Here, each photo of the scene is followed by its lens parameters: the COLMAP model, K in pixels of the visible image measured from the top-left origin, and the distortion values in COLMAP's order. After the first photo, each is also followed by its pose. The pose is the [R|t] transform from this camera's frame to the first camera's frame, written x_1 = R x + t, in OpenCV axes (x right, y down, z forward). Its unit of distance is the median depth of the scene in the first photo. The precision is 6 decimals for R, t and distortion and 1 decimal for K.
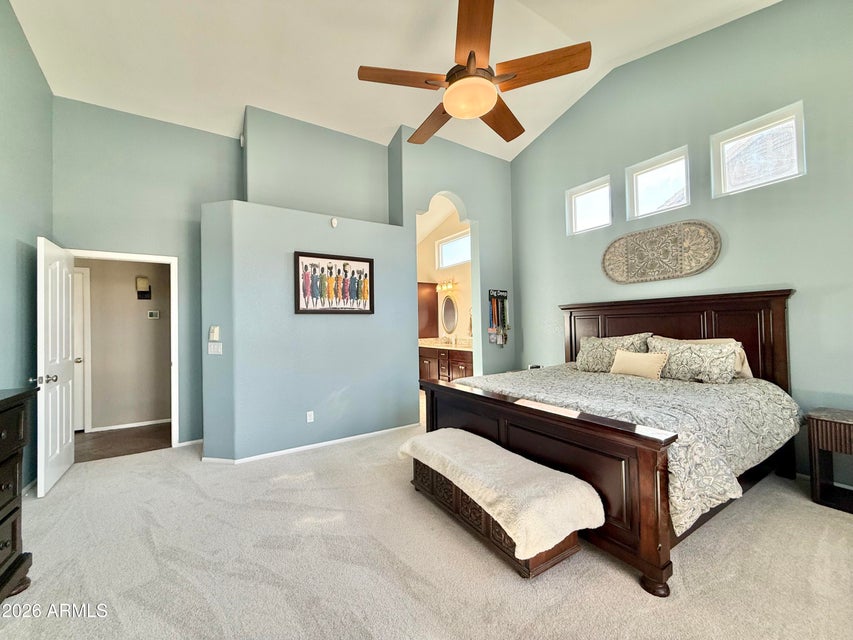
lens RADIAL K [[338.2, 0, 423.3], [0, 338.2, 320.5], [0, 0, 1]] dist [0.000780, -0.000113]
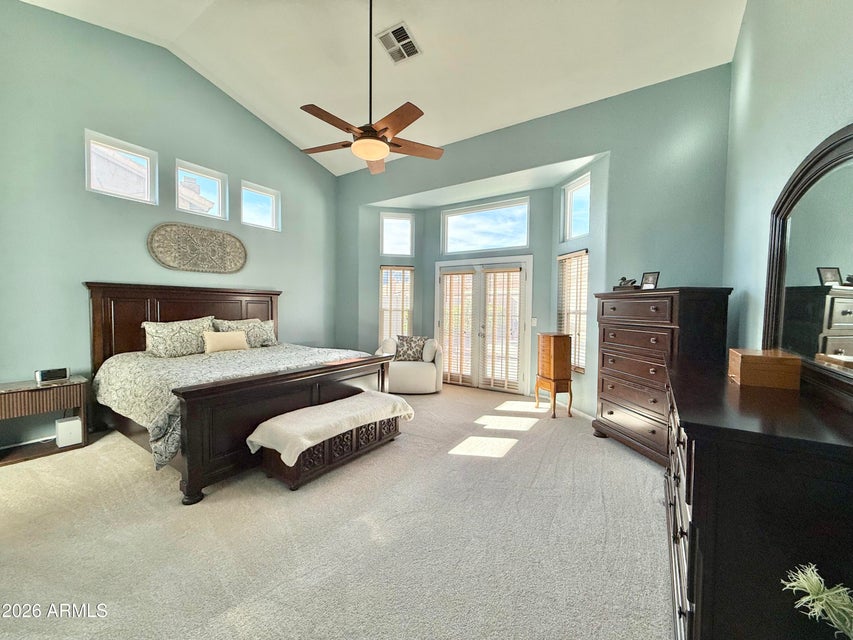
lens RADIAL K [[338.2, 0, 426.9], [0, 338.2, 317.2], [0, 0, 1]] dist [0.000780, -0.000113]
pose [[-0.421328, -0.022249, 0.906635, -0.695171], [-0.021948, 0.999656, 0.014332, 0.006361], [-0.906643, -0.013861, -0.421672, 0.749770]]
